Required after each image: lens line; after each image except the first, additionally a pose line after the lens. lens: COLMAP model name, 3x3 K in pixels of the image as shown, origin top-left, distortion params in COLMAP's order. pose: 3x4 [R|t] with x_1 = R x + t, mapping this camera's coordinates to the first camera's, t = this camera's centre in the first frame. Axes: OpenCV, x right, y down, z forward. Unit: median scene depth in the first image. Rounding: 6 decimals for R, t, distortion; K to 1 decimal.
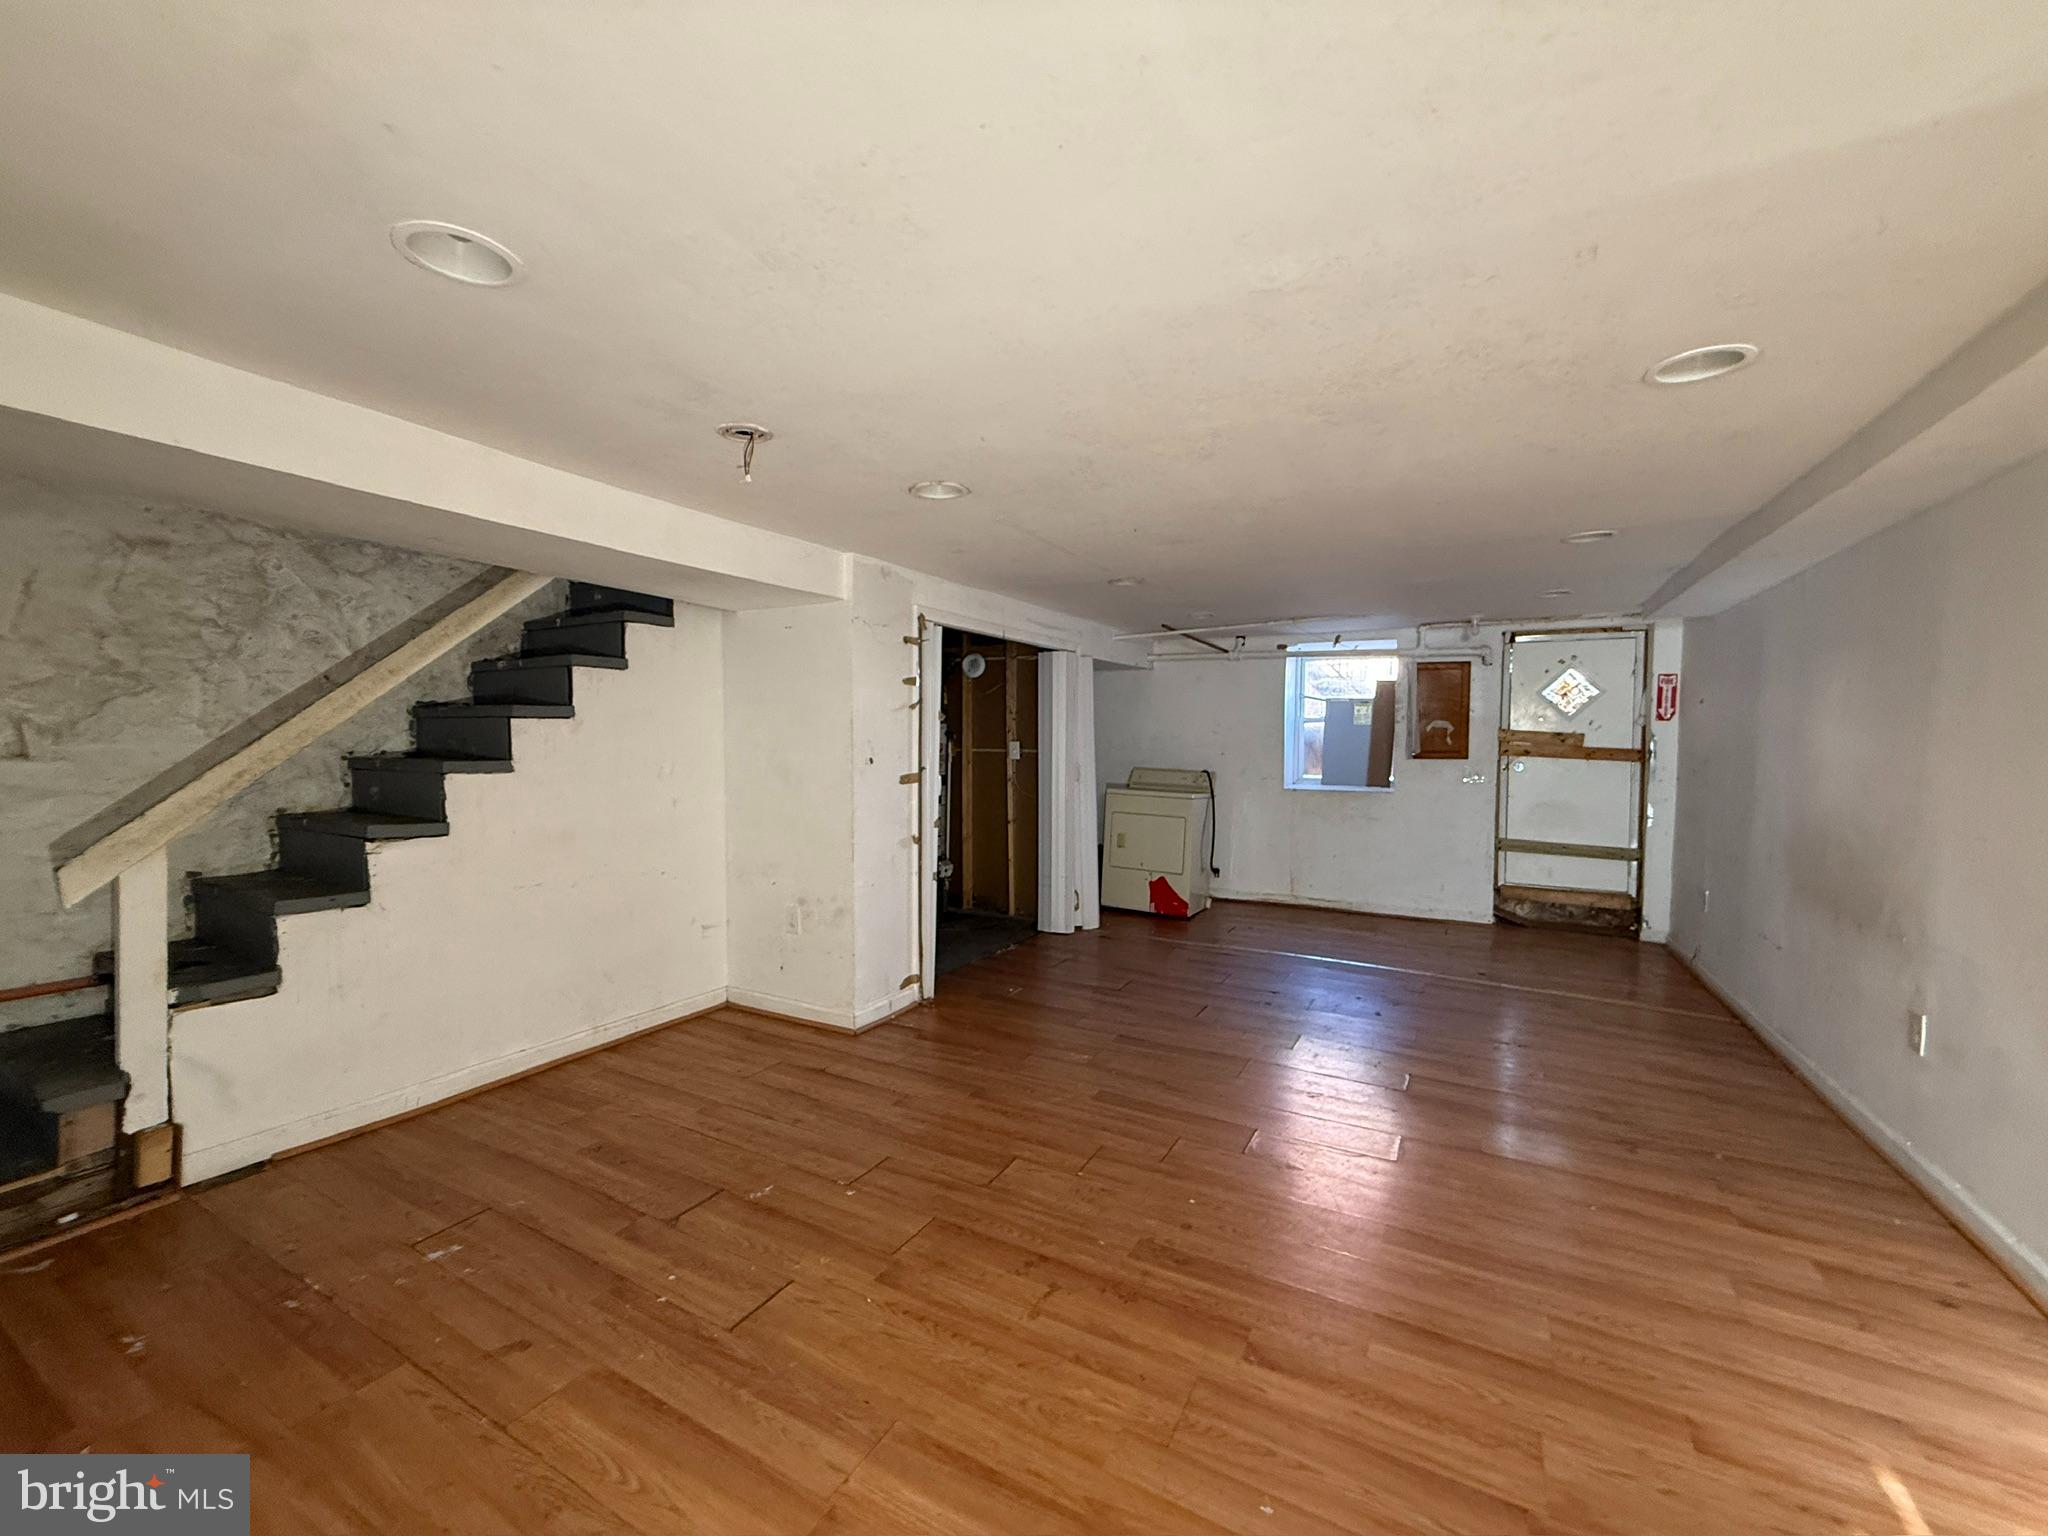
lens RADIAL K [[812.7, 0, 1019.6], [0, 812.7, 767.7], [0, 0, 1]] dist [0.002462, 0.000447]
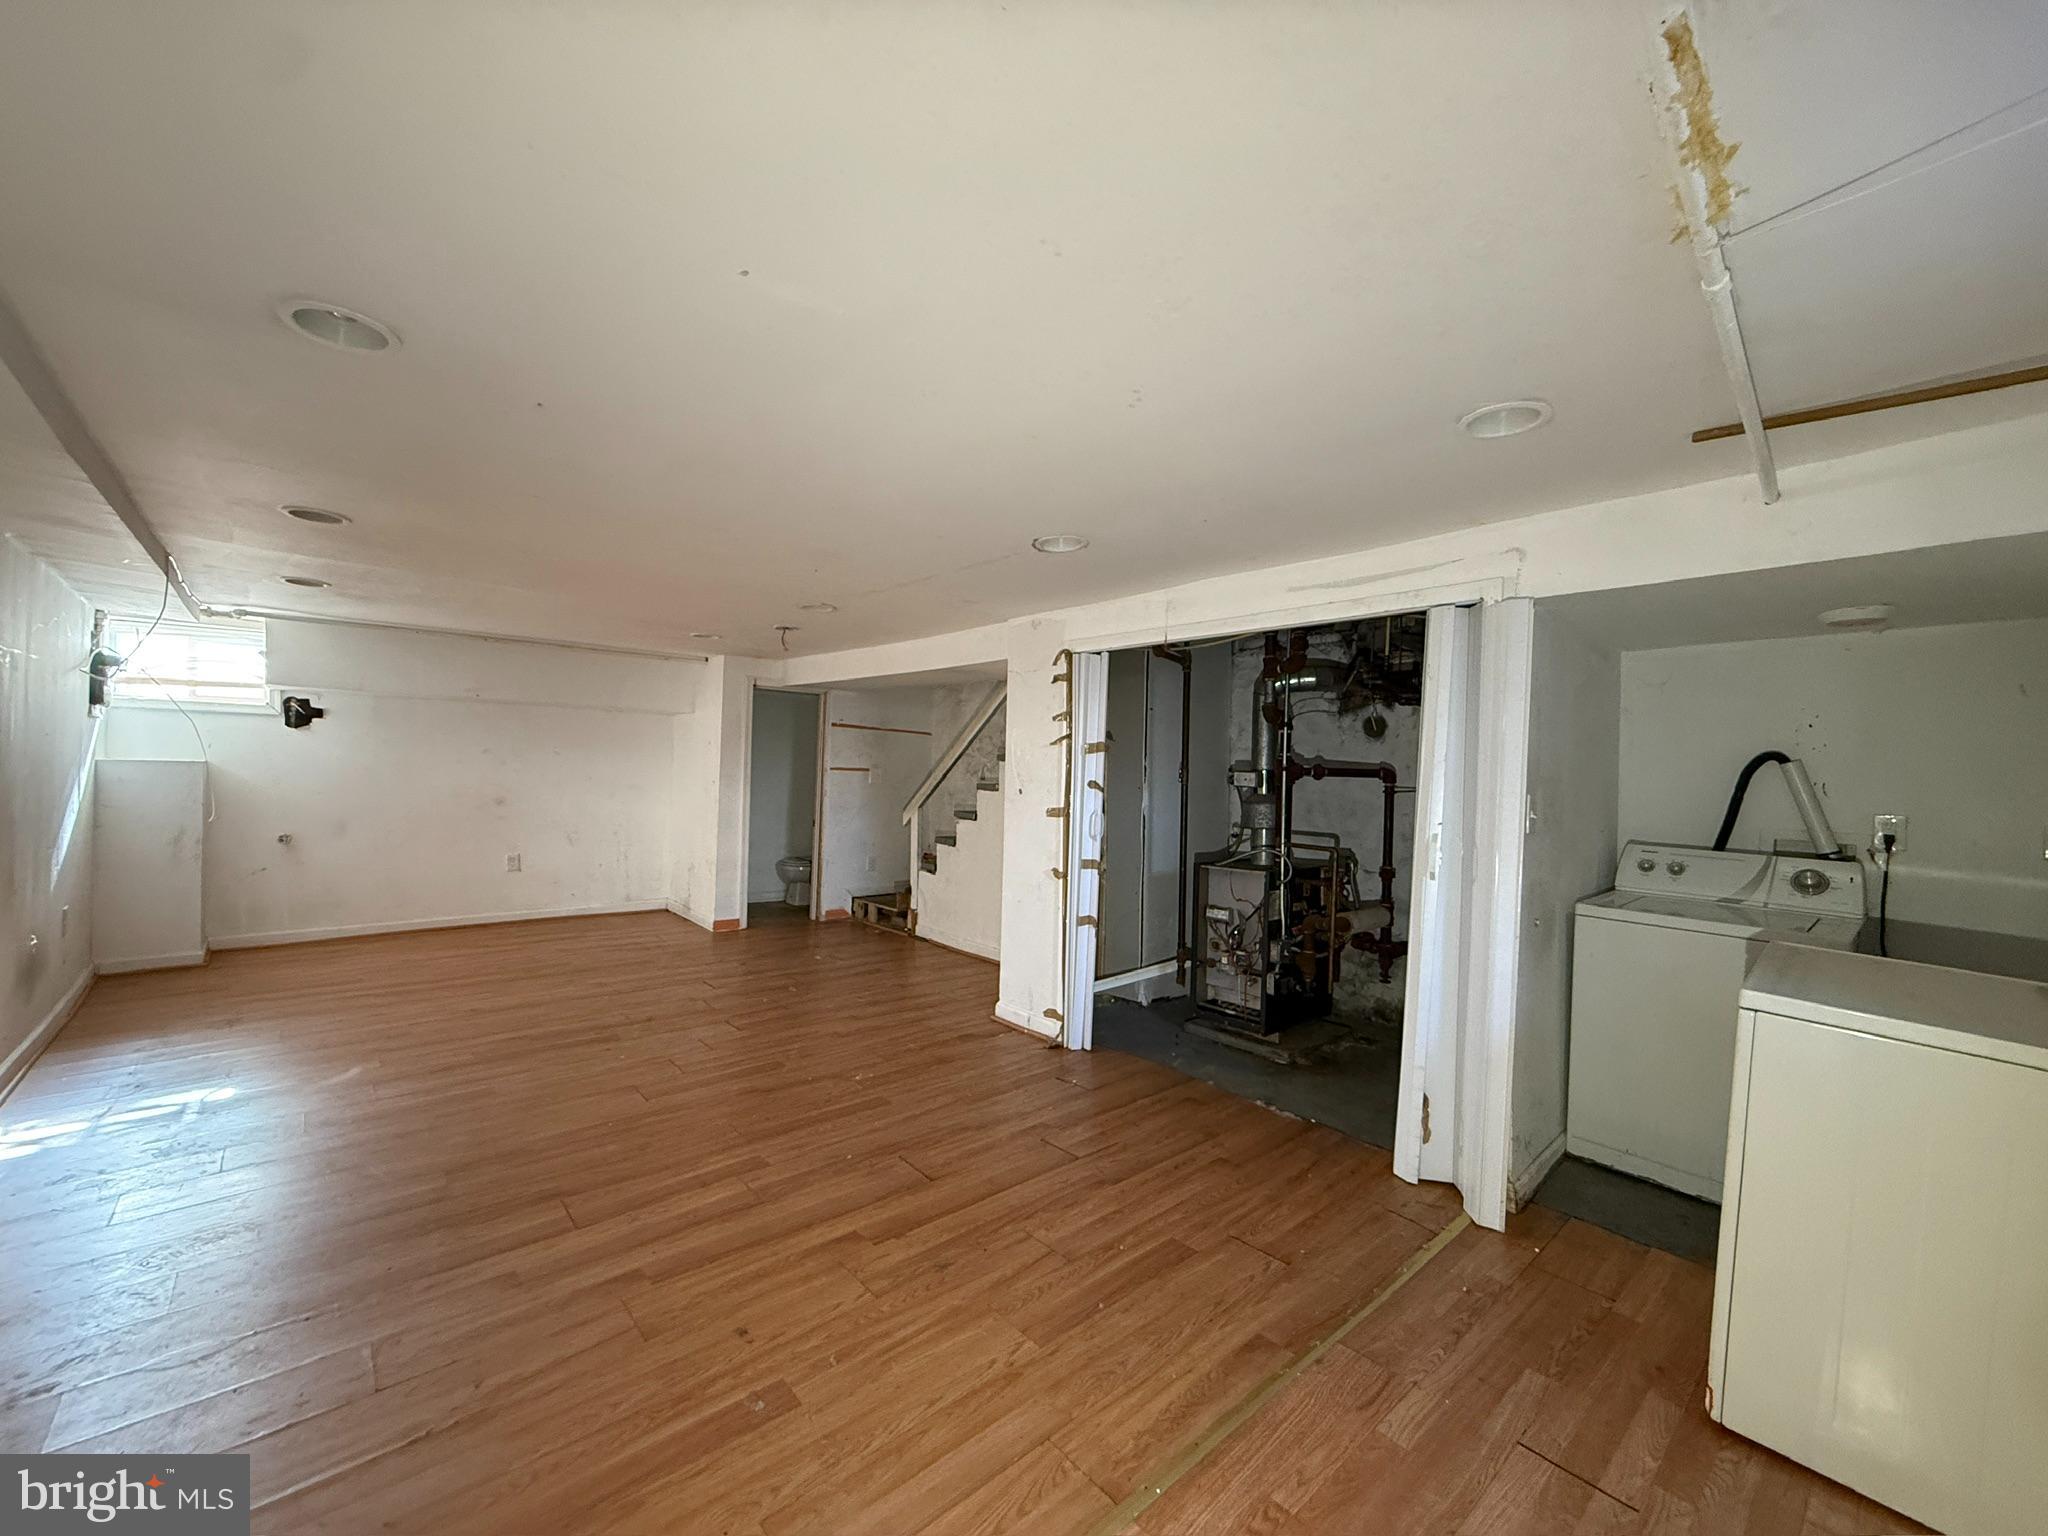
lens RADIAL K [[812.7, 0, 1019.6], [0, 812.7, 767.7], [0, 0, 1]] dist [0.002462, 0.000447]
pose [[-0.332217, -0.021676, -0.942954, 0.873296], [-0.068347, 0.997661, 0.001146, -0.041895], [0.940723, 0.064829, -0.332922, 1.337616]]
